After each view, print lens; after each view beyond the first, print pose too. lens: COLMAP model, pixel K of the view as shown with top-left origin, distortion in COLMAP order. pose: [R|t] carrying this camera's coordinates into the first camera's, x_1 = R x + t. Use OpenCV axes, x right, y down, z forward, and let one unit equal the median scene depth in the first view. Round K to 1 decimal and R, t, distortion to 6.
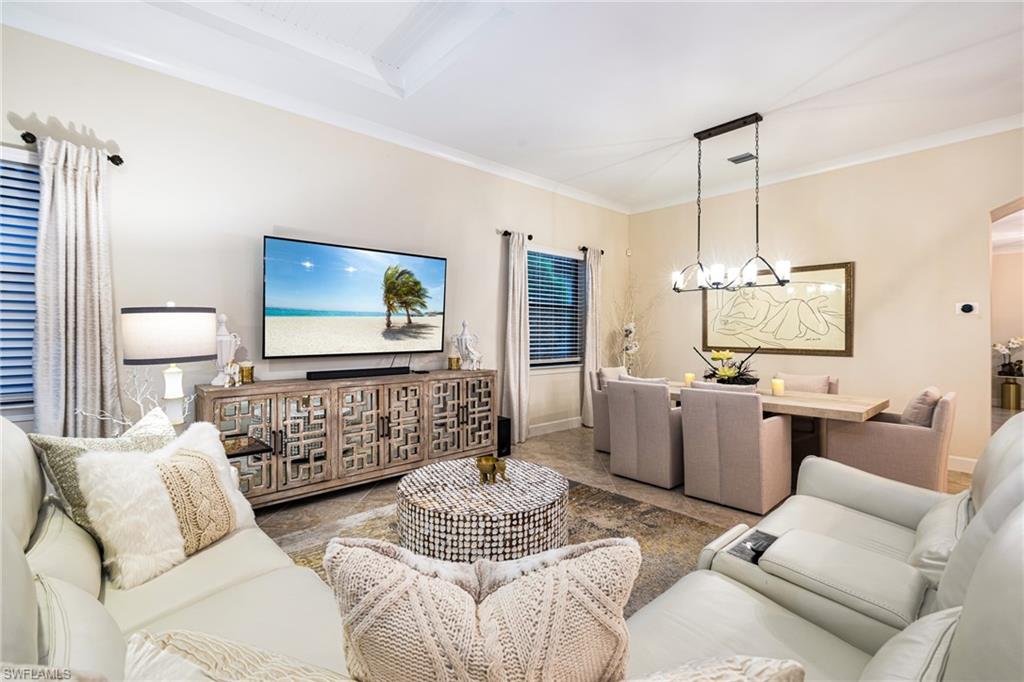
lens RADIAL K [[451.9, 0, 513.7], [0, 451.9, 333.6], [0, 0, 1]] dist [-0.000783, 0.001445]
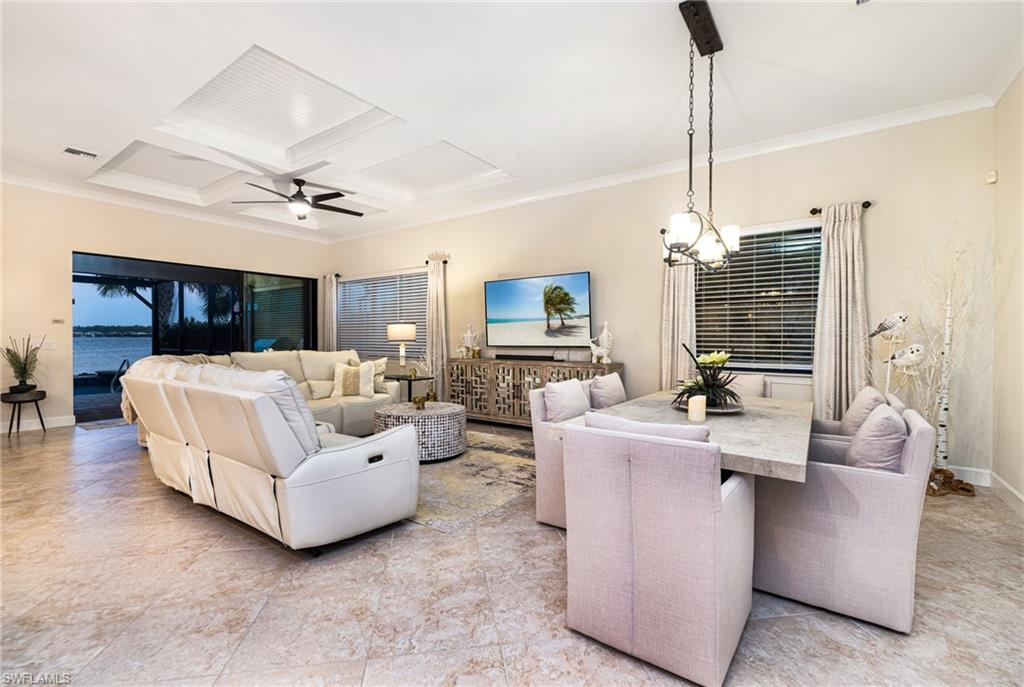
lens RADIAL K [[451.9, 0, 508.5], [0, 451.9, 344.0], [0, 0, 1]] dist [-0.000783, 0.001445]
pose [[0.210174, 0.012960, -0.977578, 1.116917], [-0.005080, 0.999913, 0.012164, 0.020217], [0.977651, 0.002410, 0.210222, 0.579293]]
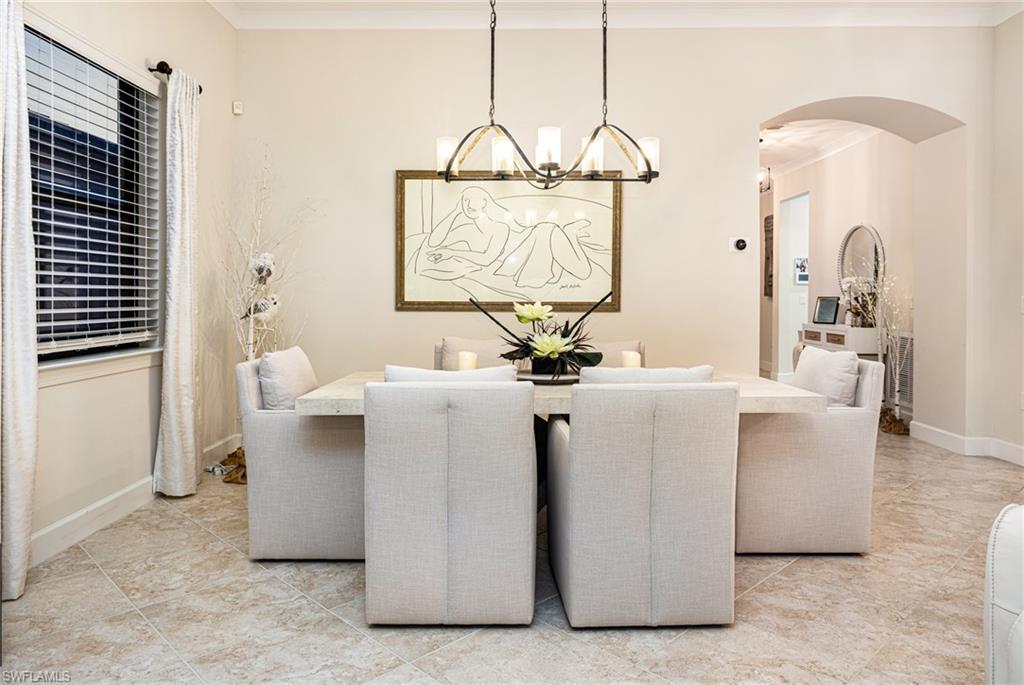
lens RADIAL K [[673.7, 0, 515.7], [0, 673.7, 296.8], [0, 0, 1]] dist [-0.001634, -0.000450]
pose [[0.675844, -0.005652, 0.737023, -0.119606], [0.003013, 0.999983, 0.004906, 0.028395], [-0.737039, -0.001094, 0.675849, 0.523527]]
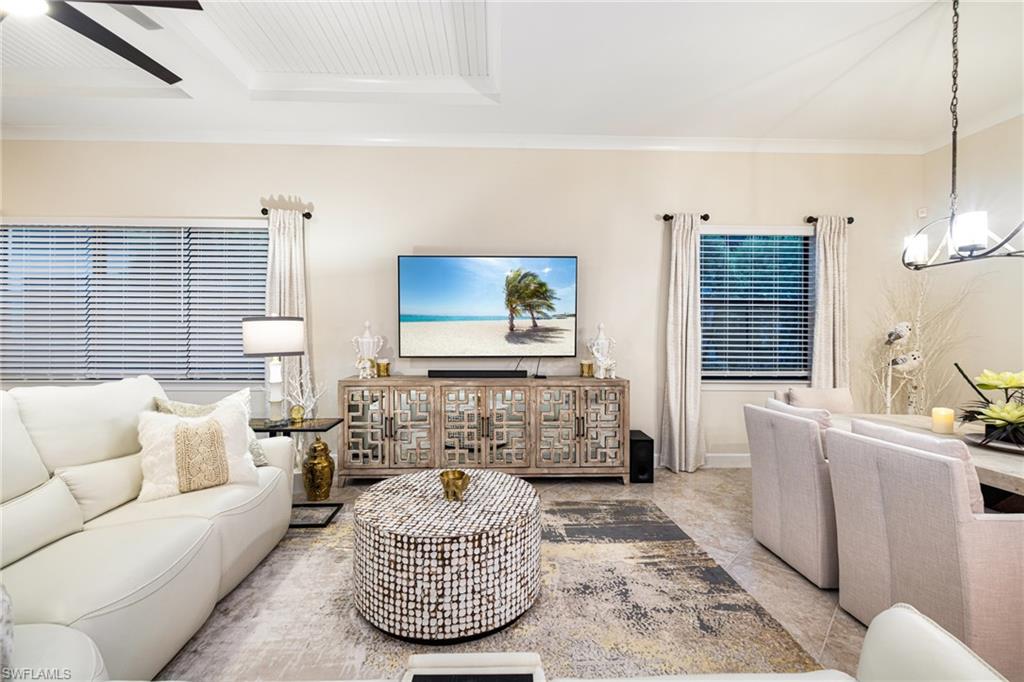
lens RADIAL K [[451.9, 0, 507.1], [0, 451.9, 335.3], [0, 0, 1]] dist [-0.000783, 0.001445]
pose [[0.763922, 0.002881, -0.645302, 0.374371], [-0.004936, 0.999987, -0.001379, -0.001987], [0.645289, 0.004239, 0.763927, 0.219569]]
